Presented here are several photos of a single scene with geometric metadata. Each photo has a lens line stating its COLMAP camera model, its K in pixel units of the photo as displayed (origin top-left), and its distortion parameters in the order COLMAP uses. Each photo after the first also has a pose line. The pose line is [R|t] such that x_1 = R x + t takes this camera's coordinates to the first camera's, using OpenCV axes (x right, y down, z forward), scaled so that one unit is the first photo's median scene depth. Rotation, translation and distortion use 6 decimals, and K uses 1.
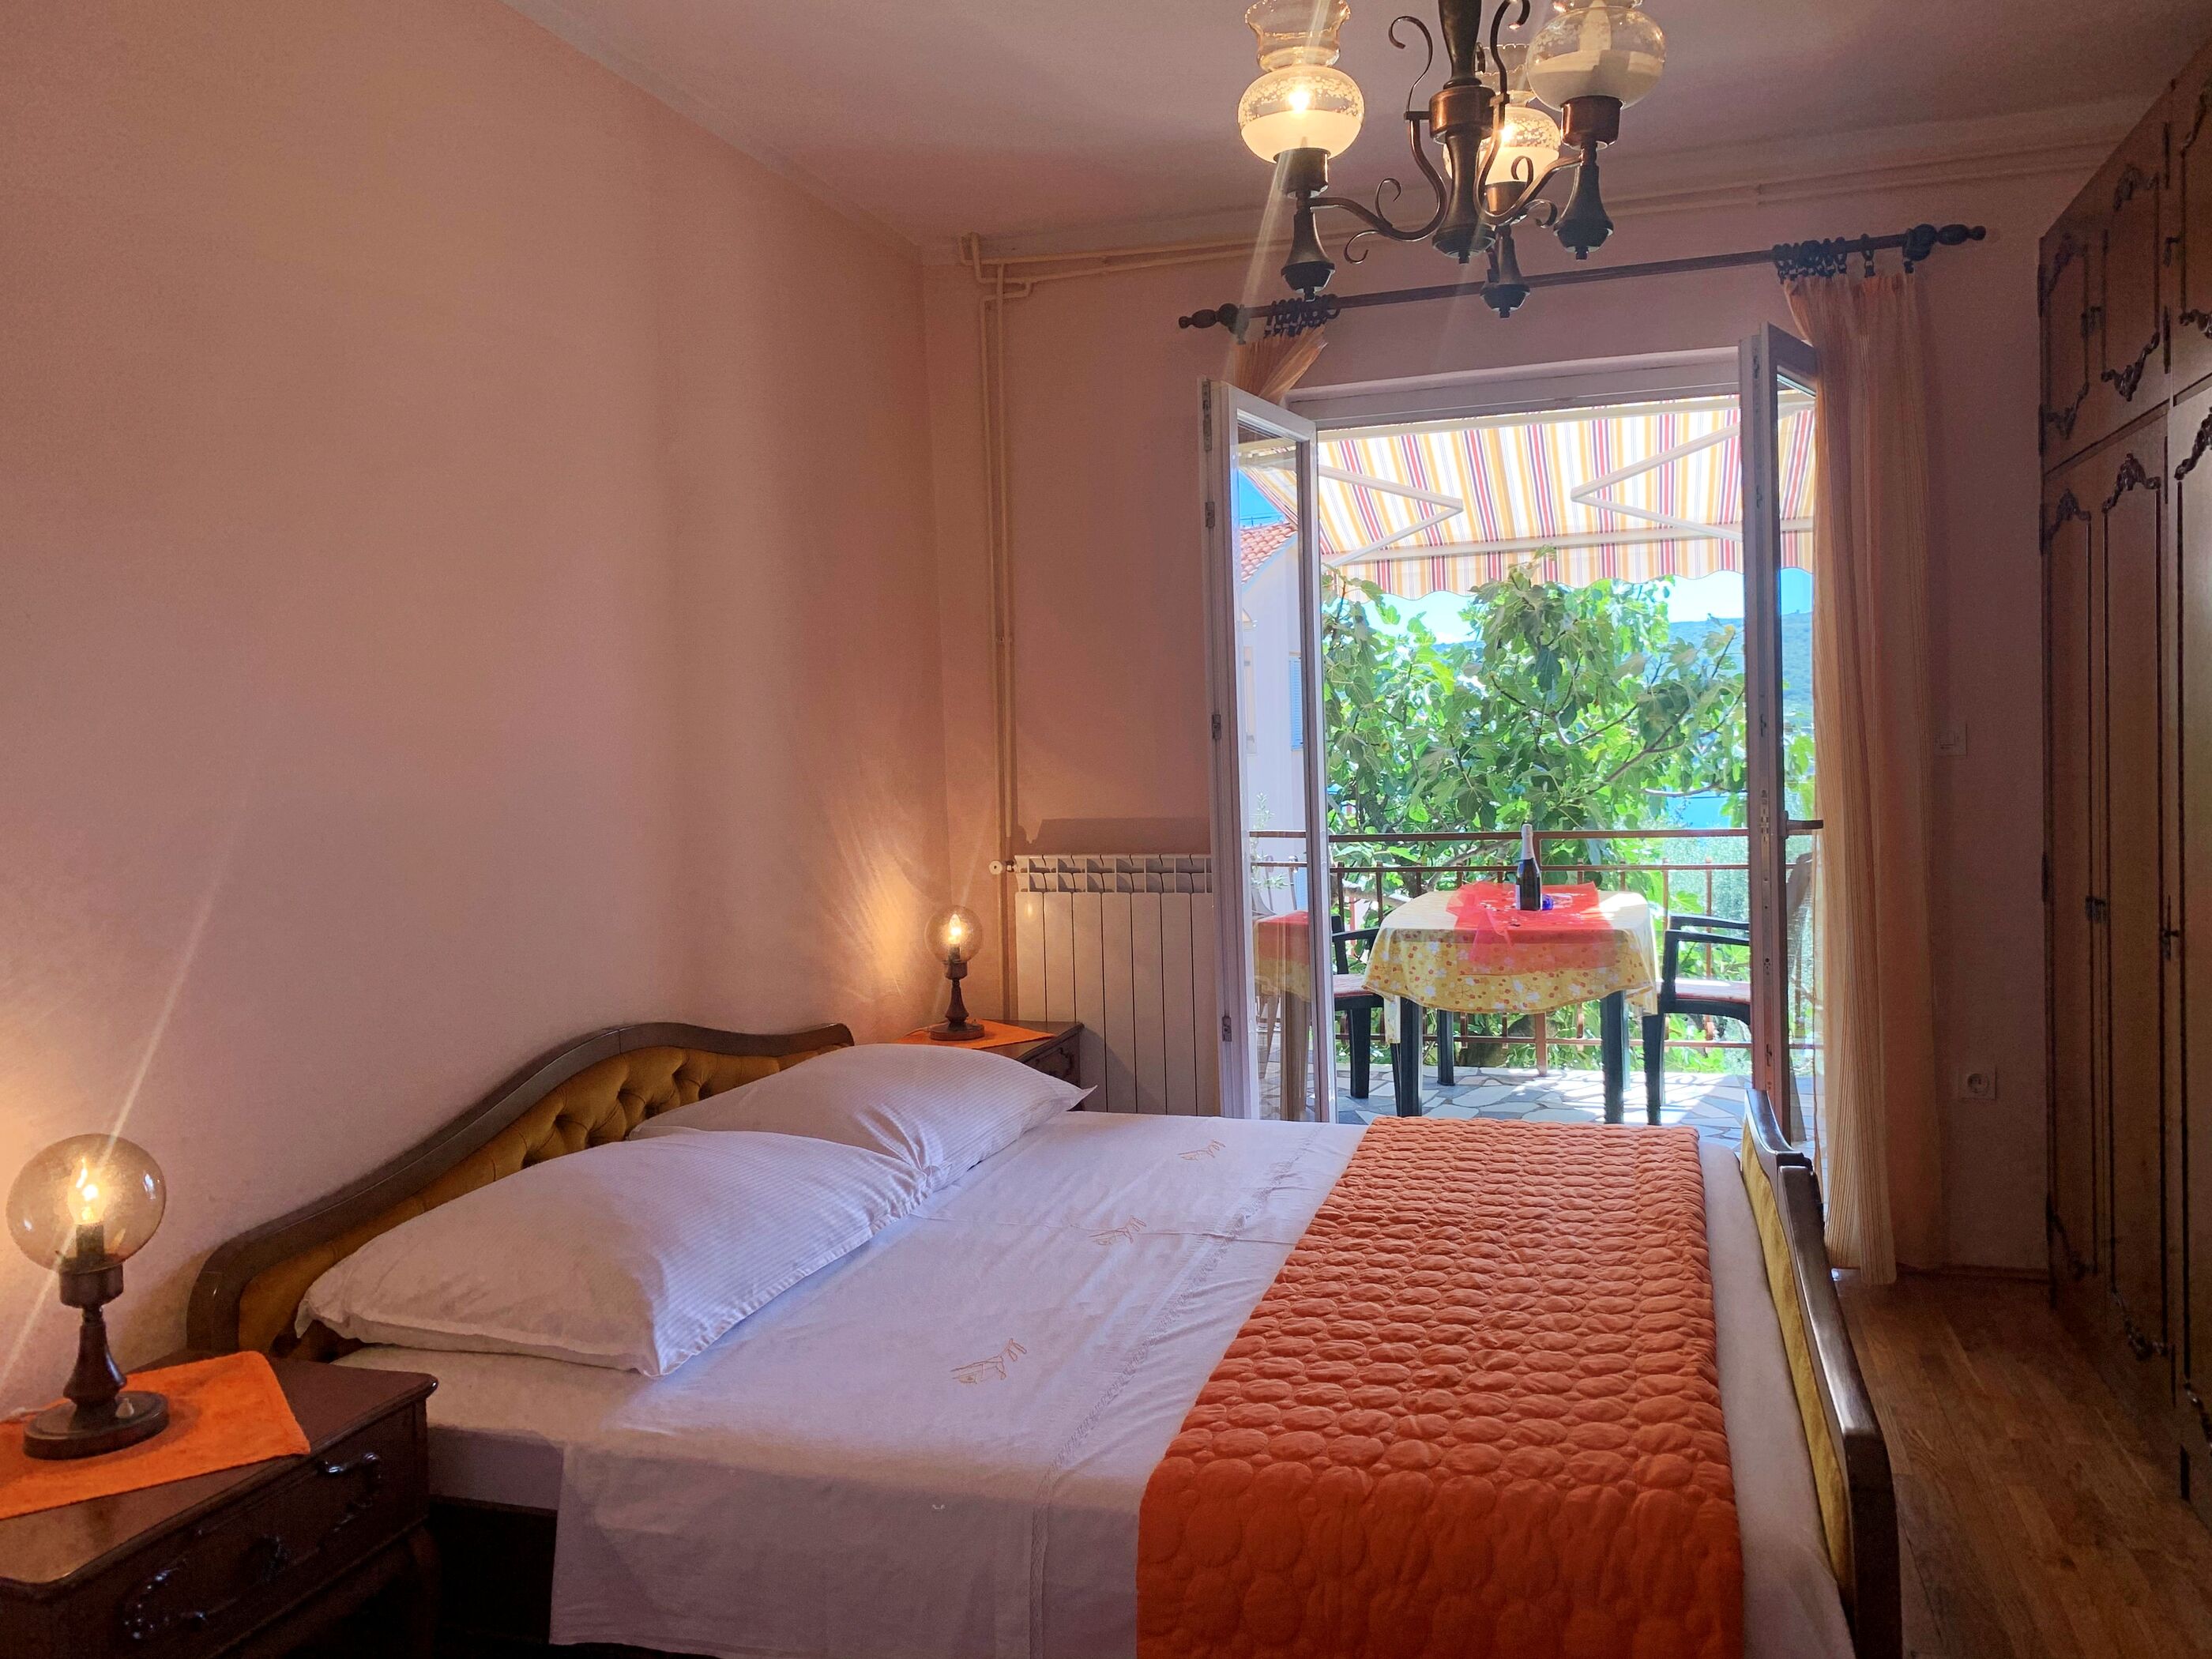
lens RADIAL K [[1699.6, 0, 1092.2], [0, 1699.6, 821.7], [0, 0, 1]] dist [0.034499, -0.048796]
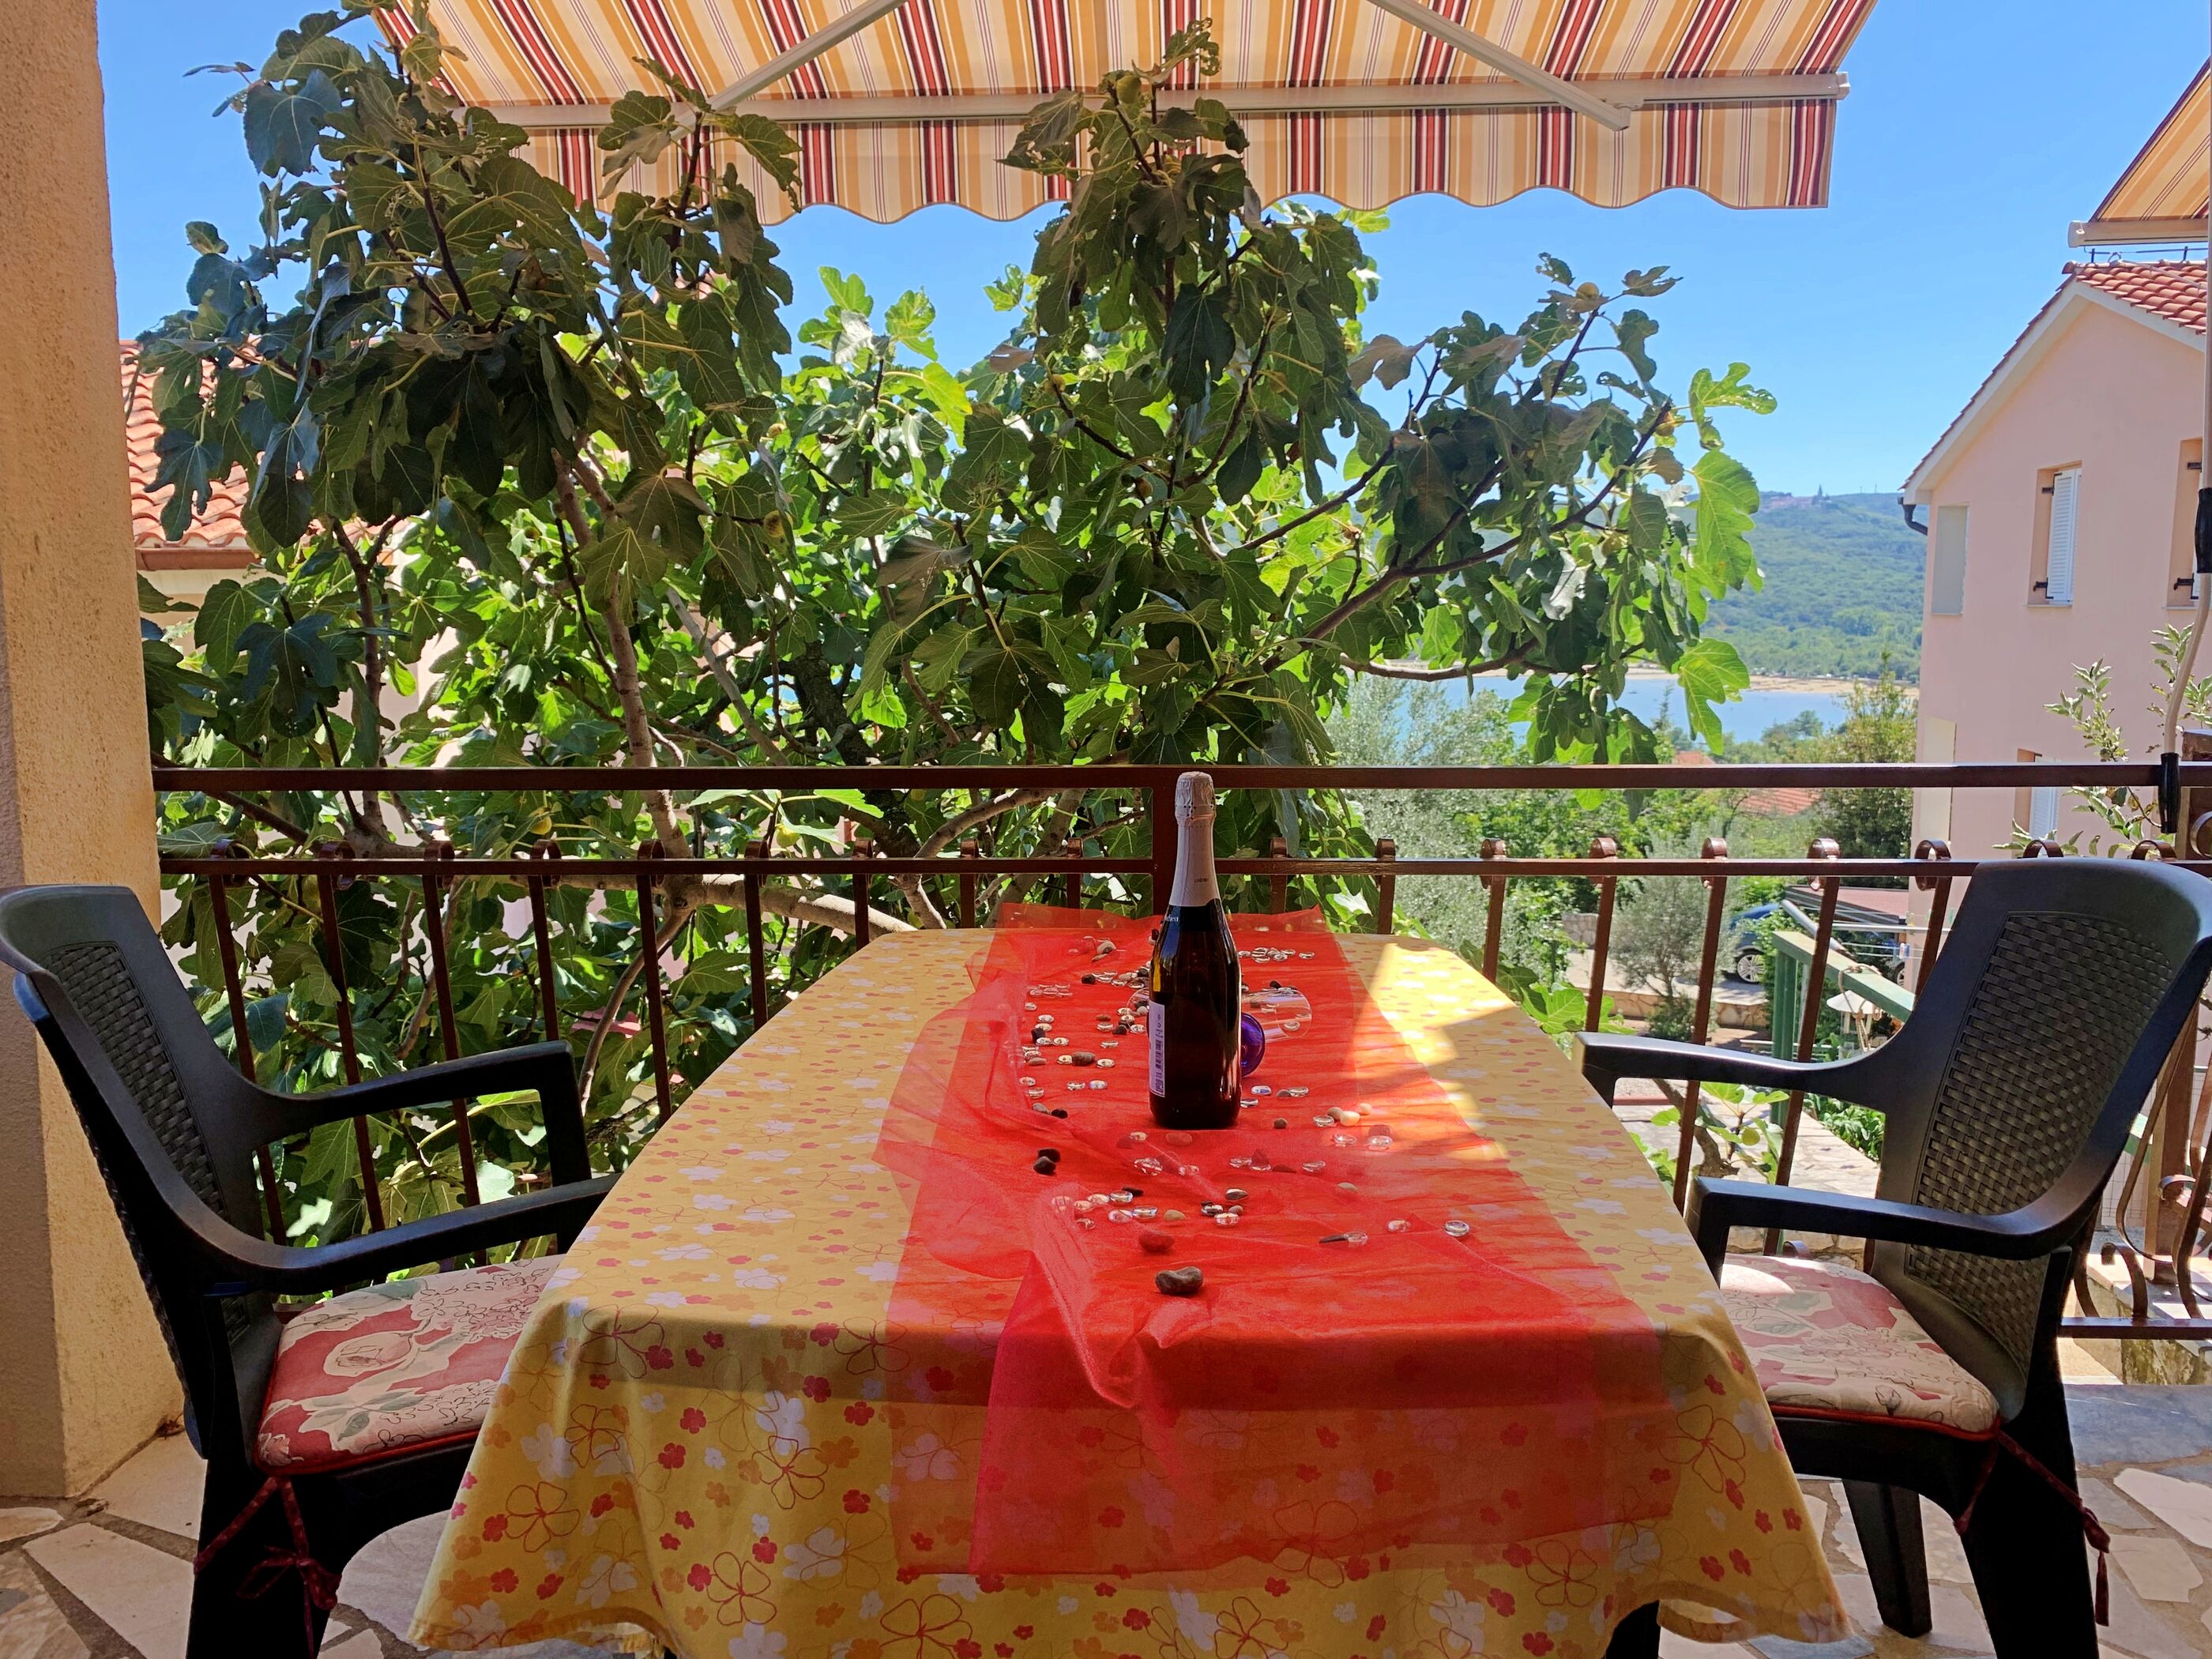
lens RADIAL K [[1699.6, 0, 1109.8], [0, 1699.6, 828.1], [0, 0, 1]] dist [0.034499, -0.048796]
pose [[0.962961, -0.004912, 0.269597, 0.134631], [-0.015963, 0.997042, 0.075184, -0.007649], [-0.269169, -0.076703, 0.960034, 0.588702]]
